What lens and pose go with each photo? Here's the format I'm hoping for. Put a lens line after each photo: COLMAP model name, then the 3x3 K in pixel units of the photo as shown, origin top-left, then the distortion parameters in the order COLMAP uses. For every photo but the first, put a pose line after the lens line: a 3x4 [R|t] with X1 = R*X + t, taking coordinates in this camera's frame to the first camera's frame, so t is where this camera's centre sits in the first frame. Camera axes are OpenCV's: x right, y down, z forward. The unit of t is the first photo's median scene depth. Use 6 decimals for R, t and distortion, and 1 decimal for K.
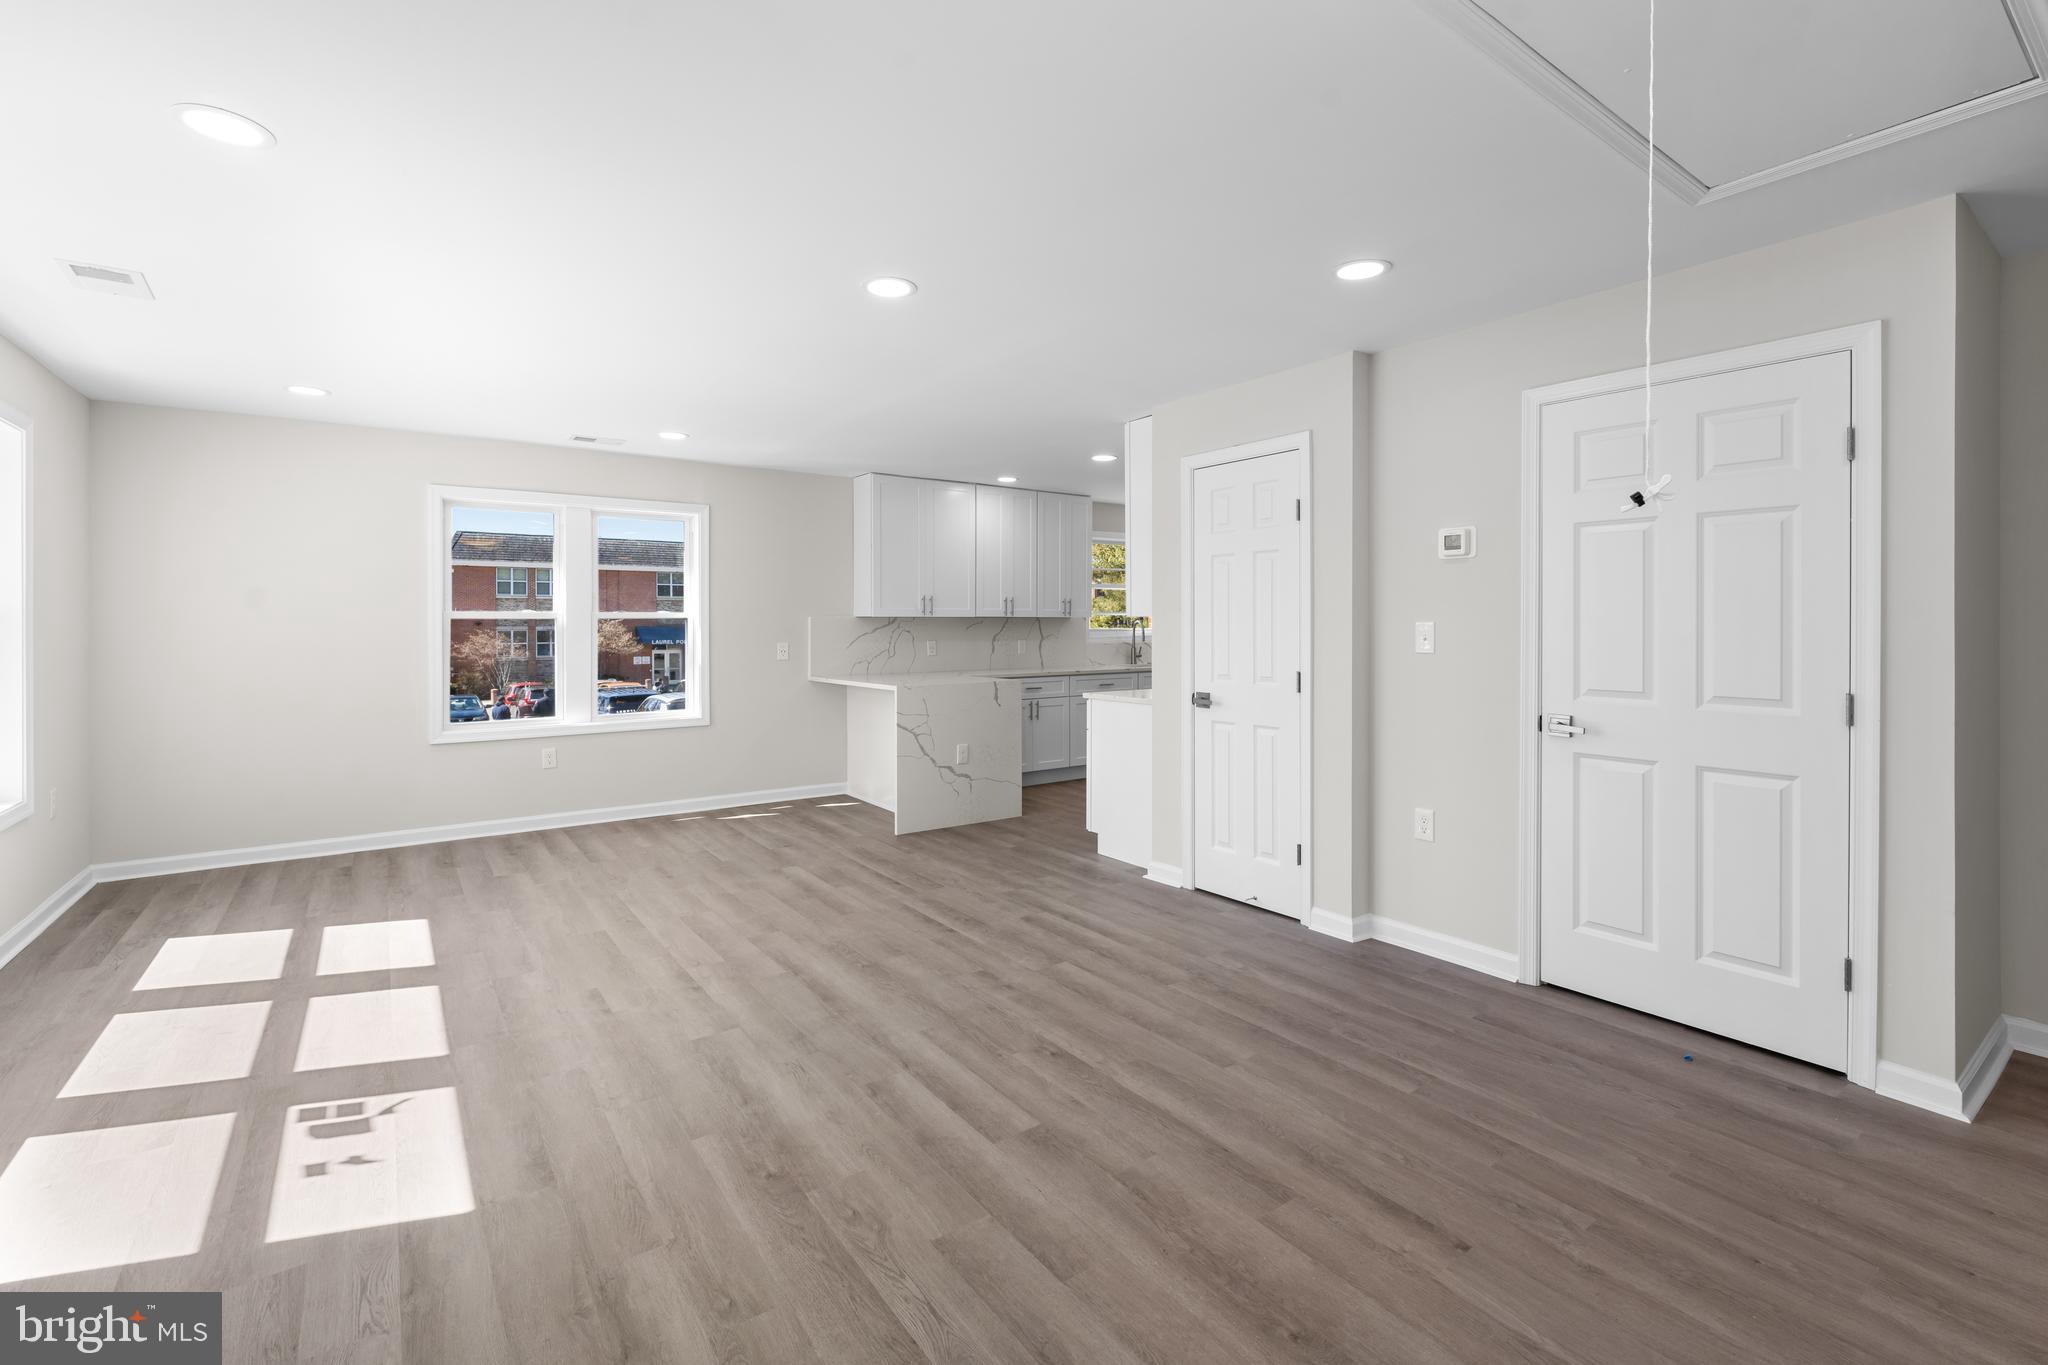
lens RADIAL K [[895.1, 0, 1023.6], [0, 895.1, 614.4], [0, 0, 1]] dist [-0.001080, 0.000122]
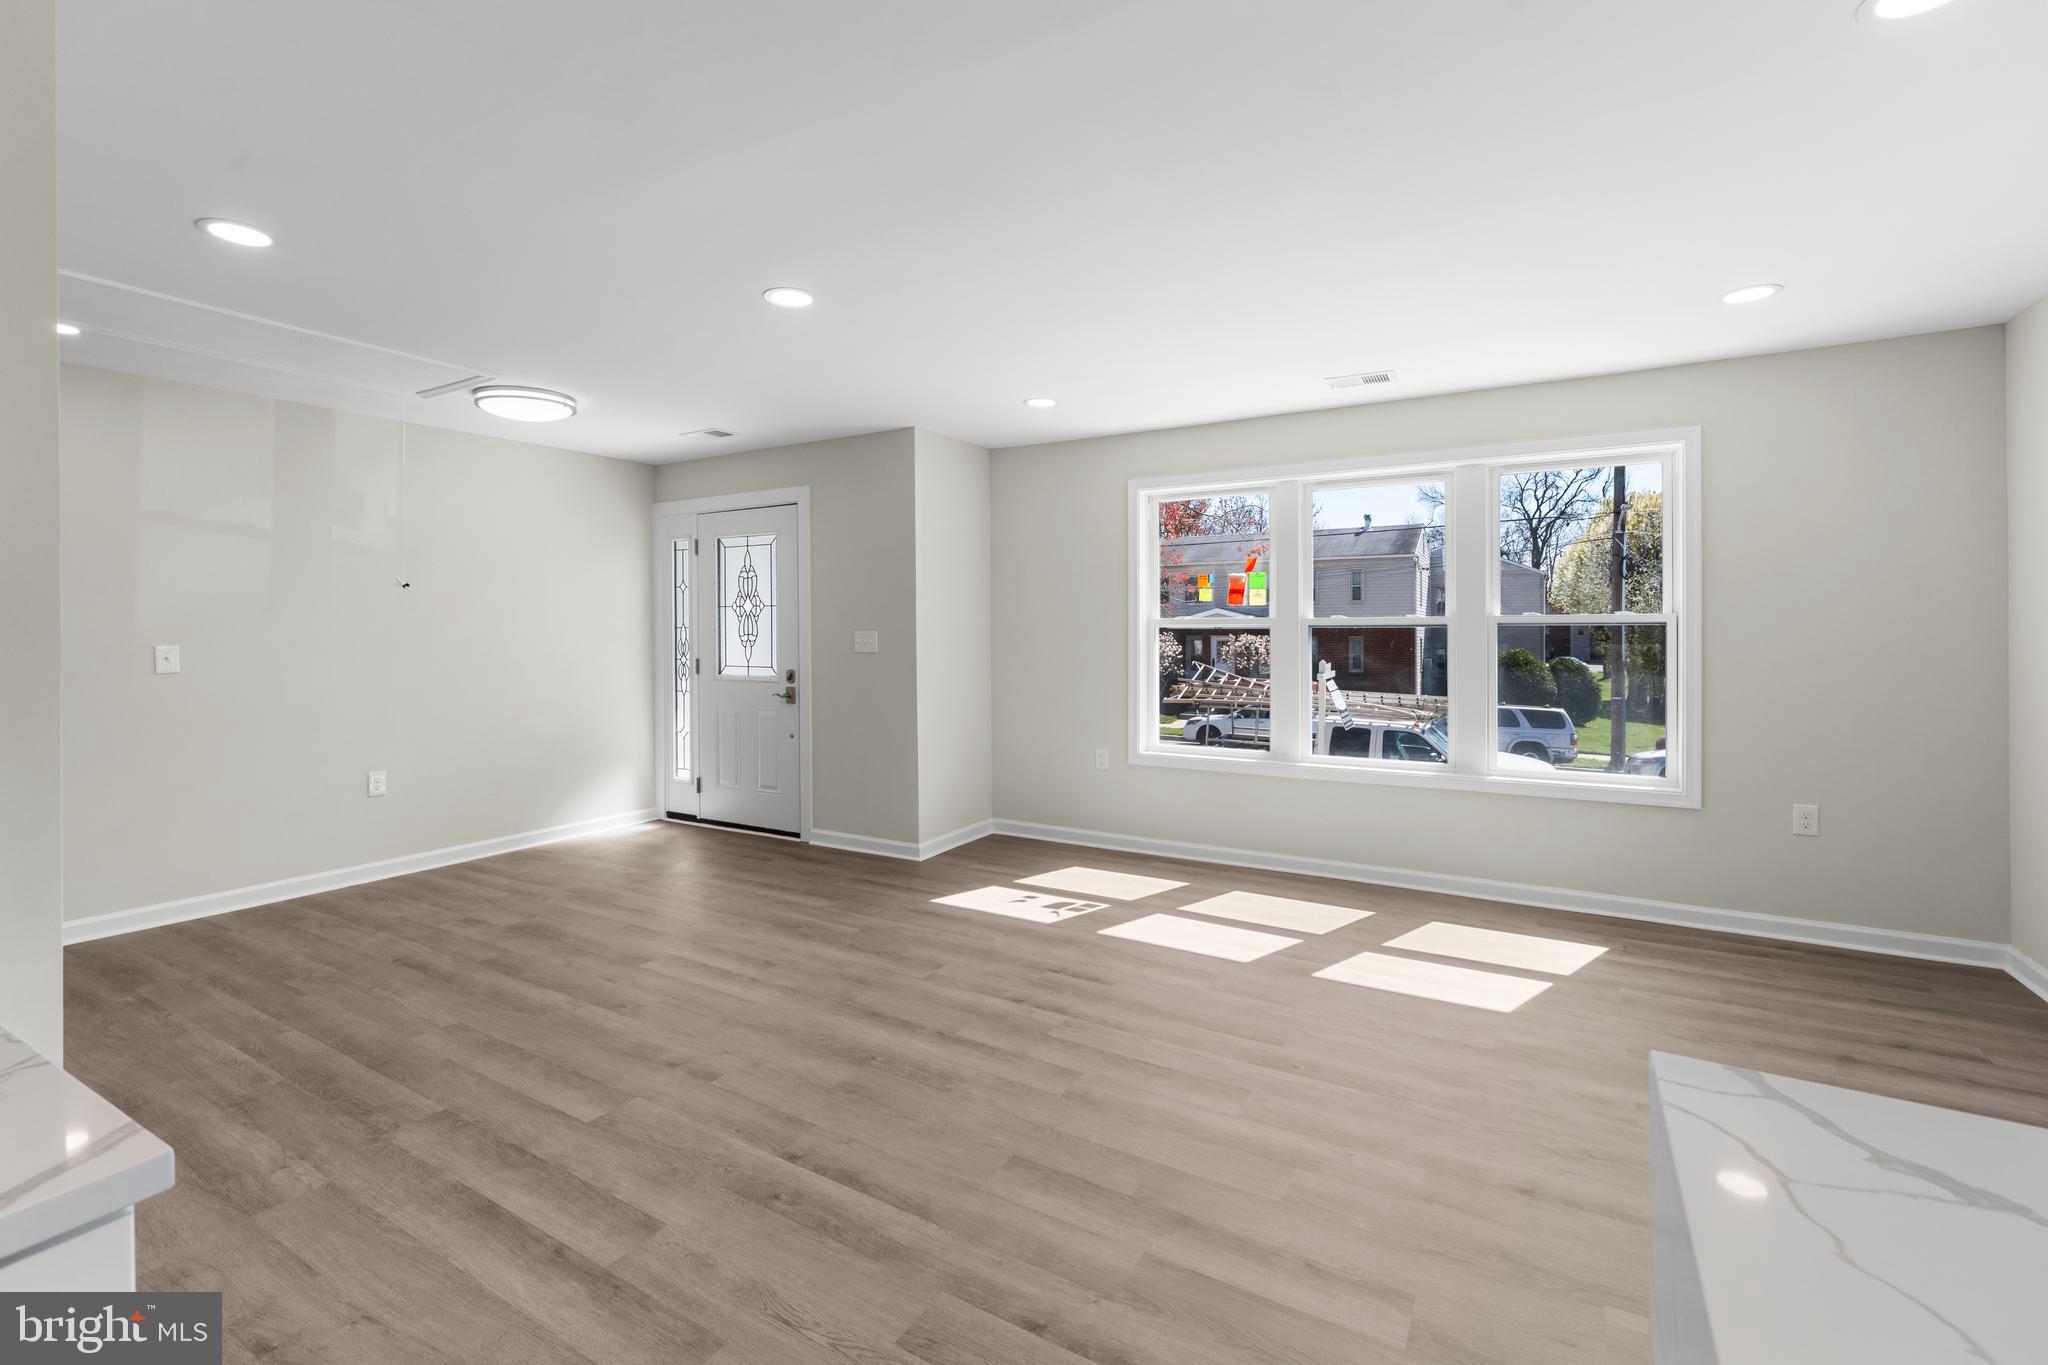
lens RADIAL K [[889.8, 0, 1032.5], [0, 889.8, 624.6], [0, 0, 1]] dist [-0.002066, -0.000484]
pose [[-0.916367, 0.001804, -0.400336, 0.006700], [0.009246, 0.999818, -0.016659, 0.023688], [0.400233, -0.018967, -0.916217, 1.829531]]
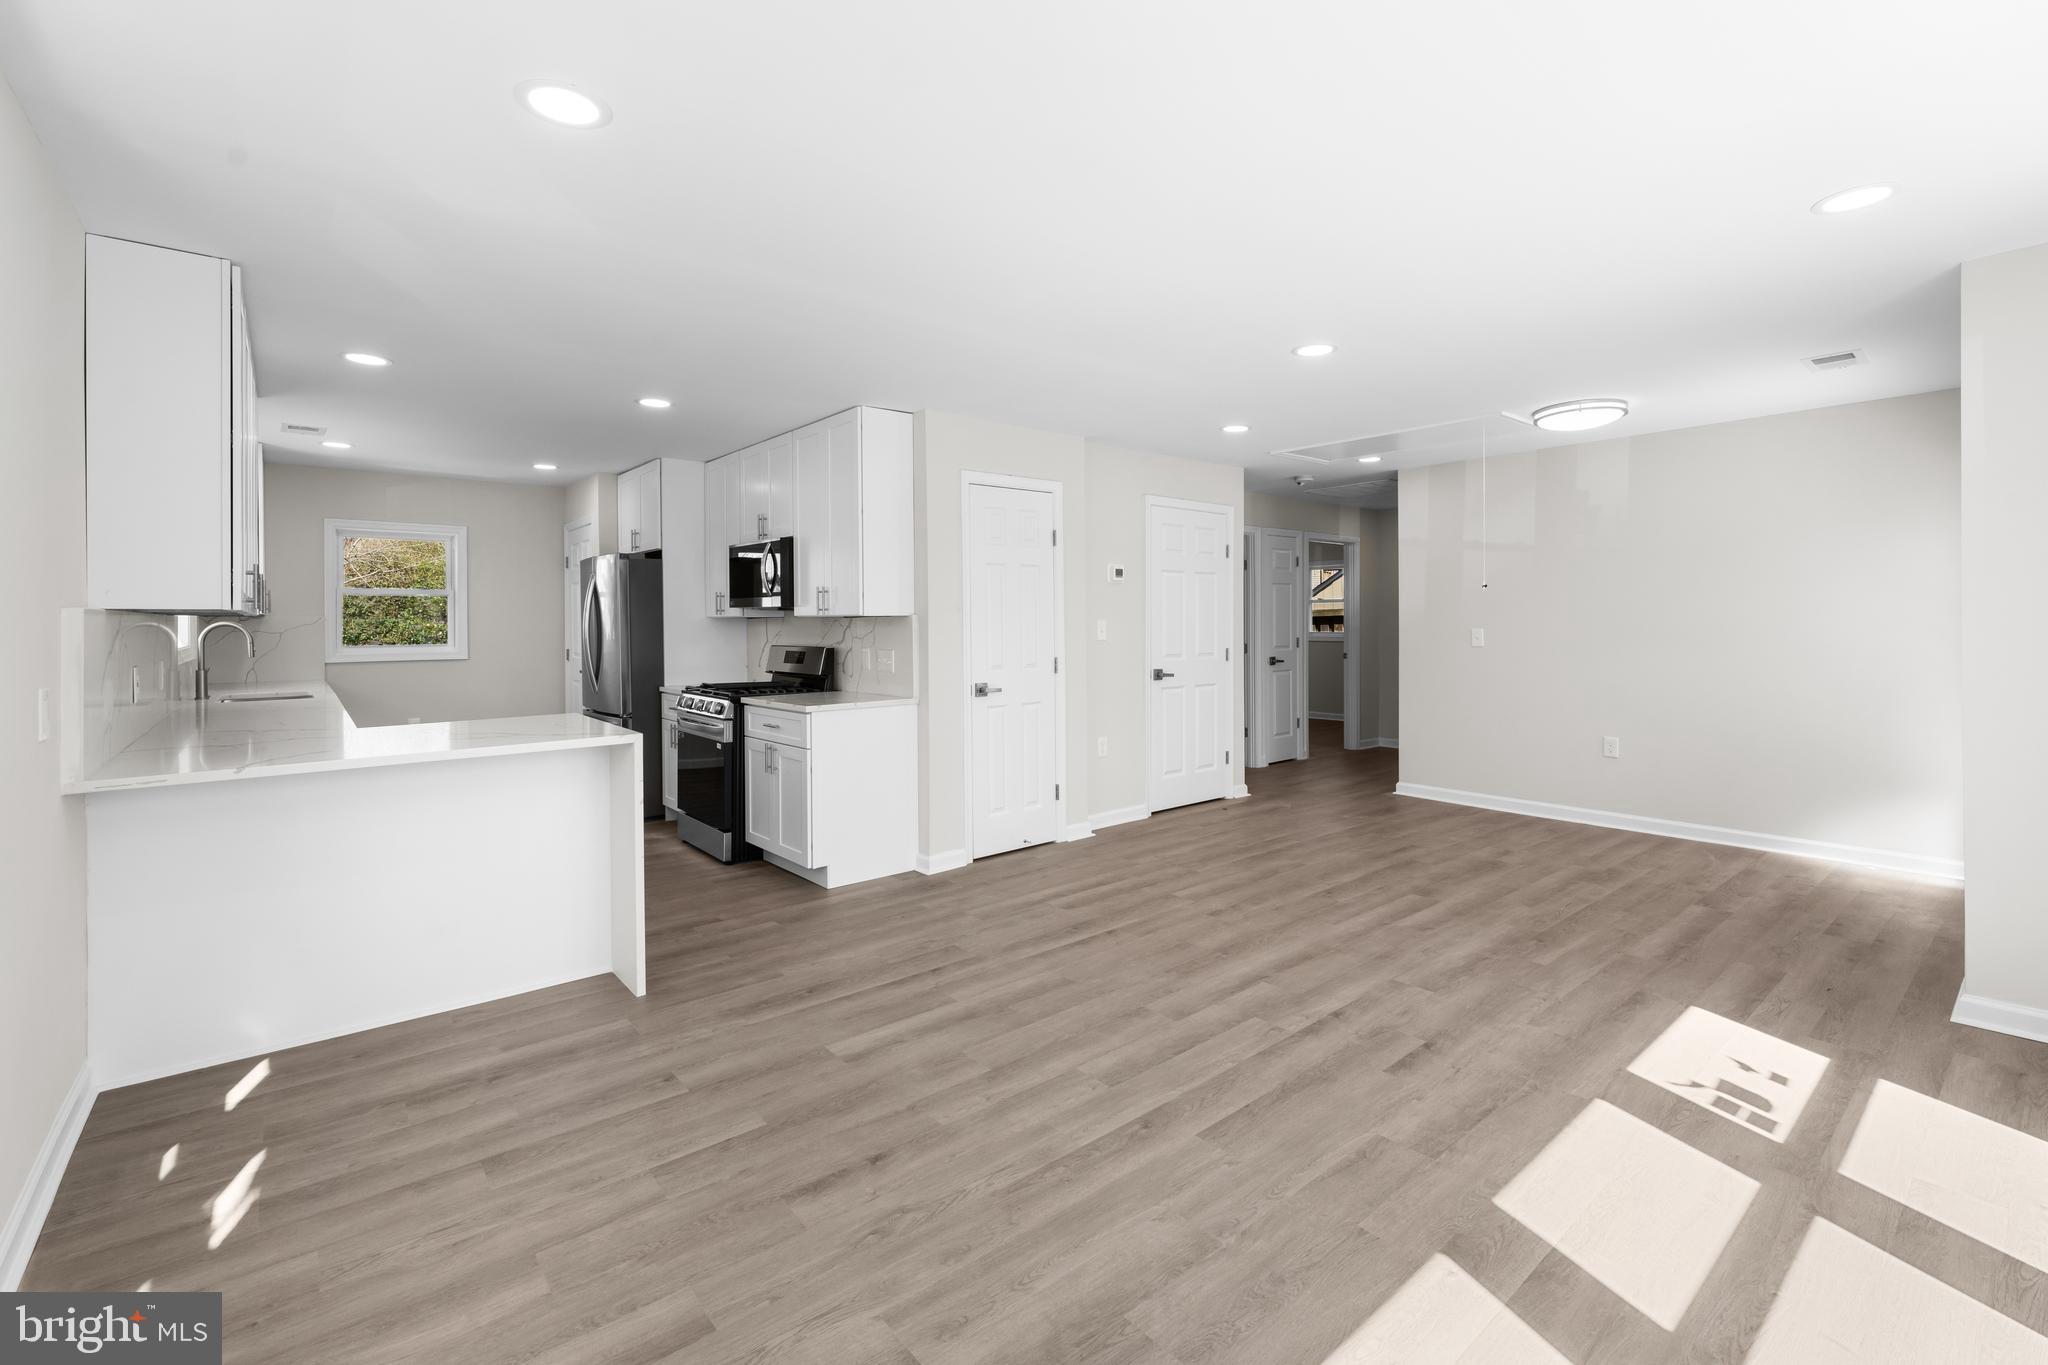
lens RADIAL K [[889.8, 0, 1032.5], [0, 889.8, 624.6], [0, 0, 1]] dist [-0.002066, -0.000484]
pose [[-0.071349, -0.002534, 0.997448, -1.213387], [-0.005356, 0.999983, 0.002157, 0.012895], [-0.997437, -0.005188, -0.071362, 1.329099]]
